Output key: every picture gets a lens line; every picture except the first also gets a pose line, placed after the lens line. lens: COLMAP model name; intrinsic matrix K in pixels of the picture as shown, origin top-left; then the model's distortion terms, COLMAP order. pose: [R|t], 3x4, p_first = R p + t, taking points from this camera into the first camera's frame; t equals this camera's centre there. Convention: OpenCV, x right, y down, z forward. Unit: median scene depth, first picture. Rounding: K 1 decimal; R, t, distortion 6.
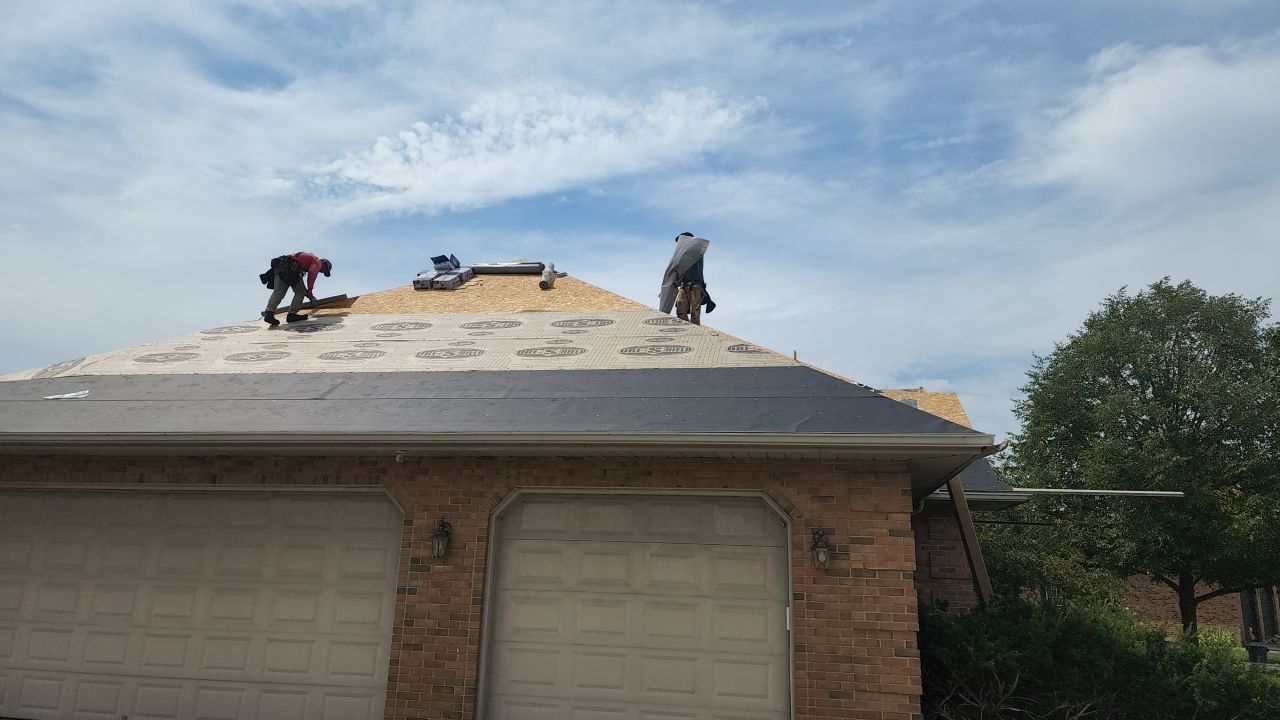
lens RADIAL K [[862.9, 0, 634.2], [0, 862.9, 361.2], [0, 0, 1]] dist [0.048062, -0.037673]
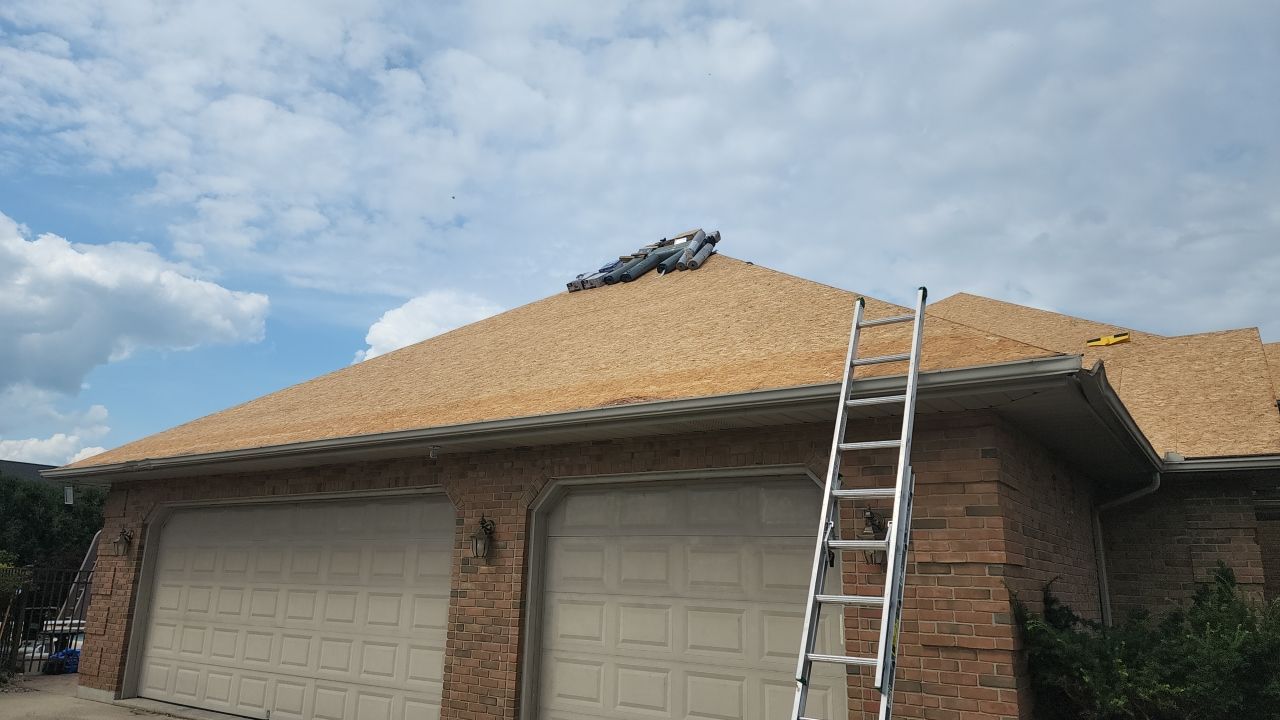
lens RADIAL K [[862.9, 0, 645.1], [0, 862.9, 356.8], [0, 0, 1]] dist [0.048062, -0.037673]
pose [[0.899120, -0.114994, -0.422327, 0.353333], [0.102160, 0.993356, -0.052982, 0.077800], [0.425614, 0.004492, 0.904894, 0.225034]]
